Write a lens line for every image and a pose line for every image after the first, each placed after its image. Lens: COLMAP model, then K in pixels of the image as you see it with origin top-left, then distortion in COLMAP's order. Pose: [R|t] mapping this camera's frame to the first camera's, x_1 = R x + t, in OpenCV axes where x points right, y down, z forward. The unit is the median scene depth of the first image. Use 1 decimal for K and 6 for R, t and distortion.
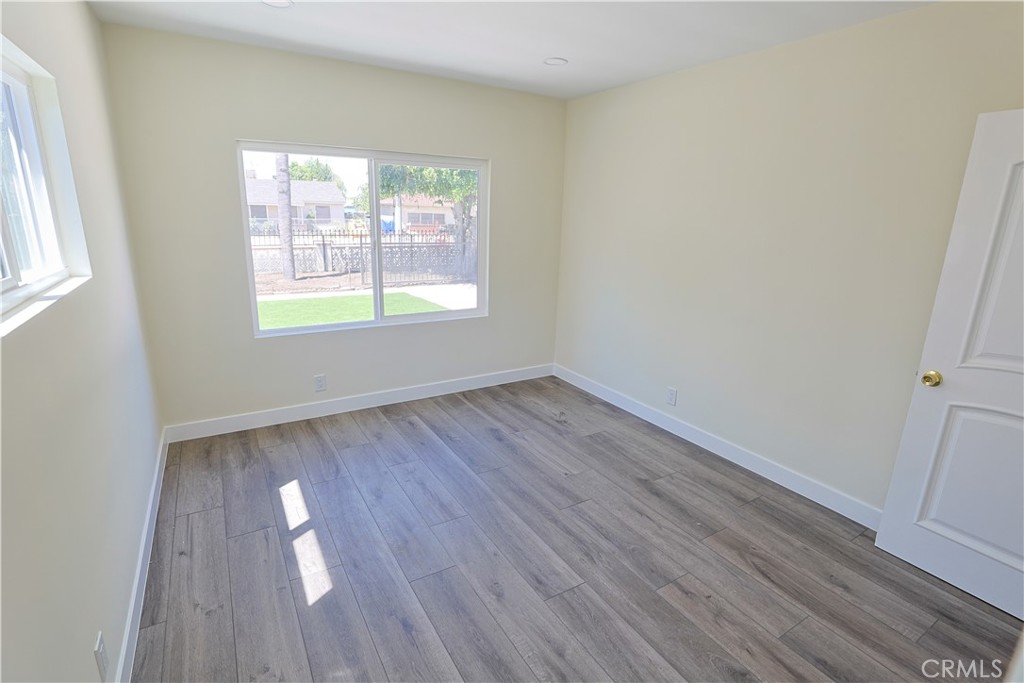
lens RADIAL K [[494.1, 0, 513.8], [0, 494.1, 344.5], [0, 0, 1]] dist [-0.037851, 0.008758]
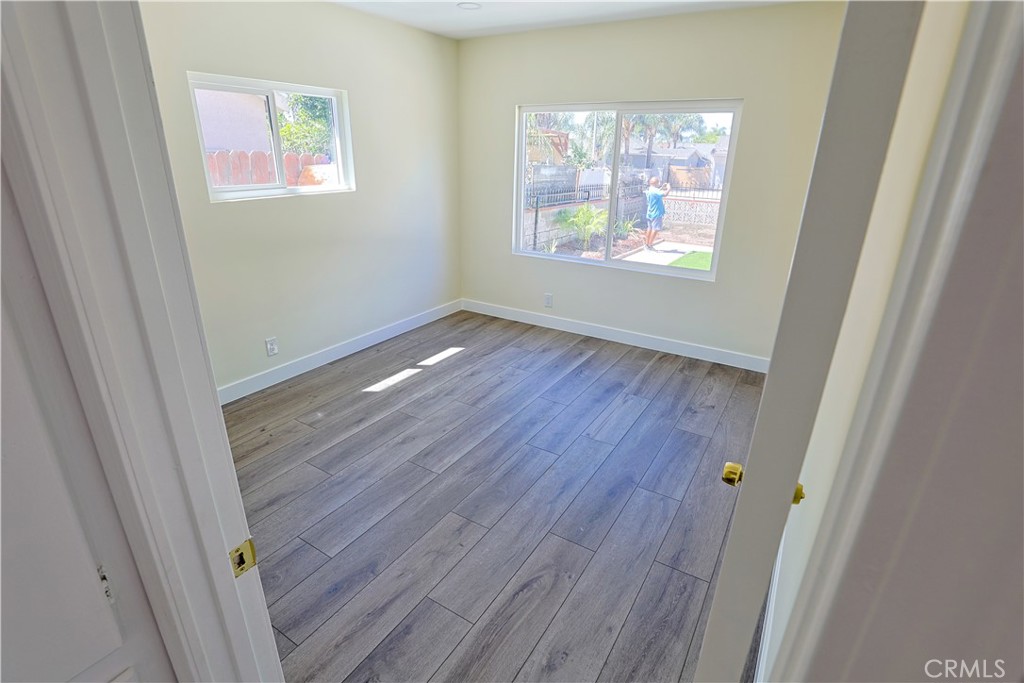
lens RADIAL K [[494.1, 0, 512.4], [0, 494.1, 343.1], [0, 0, 1]] dist [-0.037851, 0.008758]
pose [[0.452048, 0.299500, -0.840210, 0.875752], [-0.237365, 0.948373, 0.210349, -0.081749], [0.859832, 0.104349, 0.499801, 0.409049]]
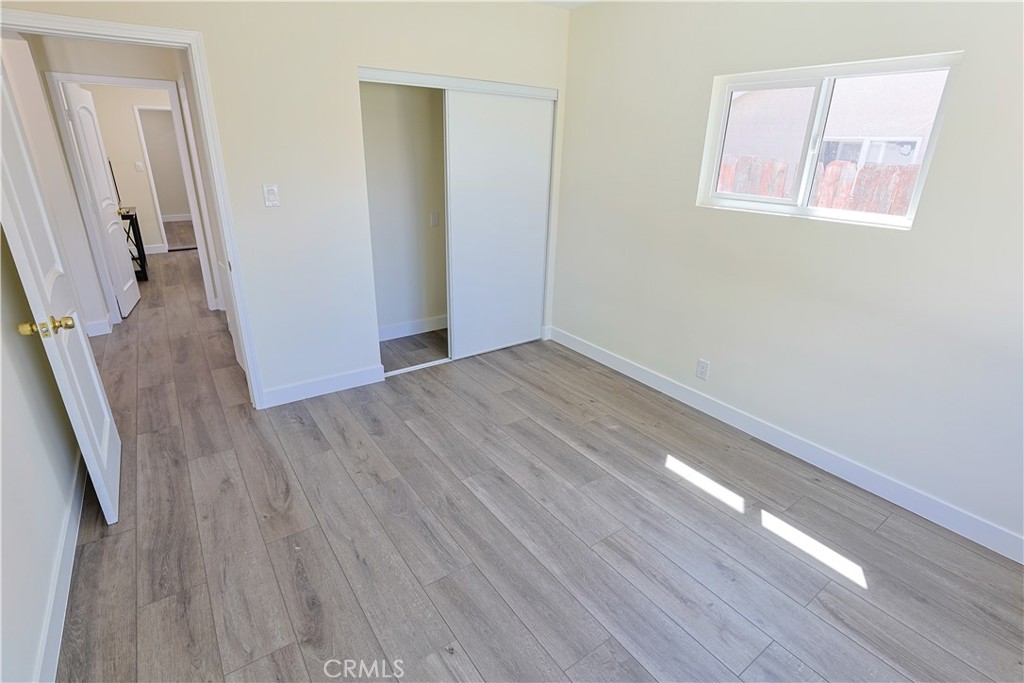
lens RADIAL K [[494.1, 0, 515.4], [0, 494.1, 347.2], [0, 0, 1]] dist [-0.037851, 0.008758]
pose [[-0.995518, -0.020446, -0.092332, 0.101604], [-0.071837, 0.798473, 0.597730, -0.357257], [0.061504, 0.601684, -0.796363, 1.350558]]
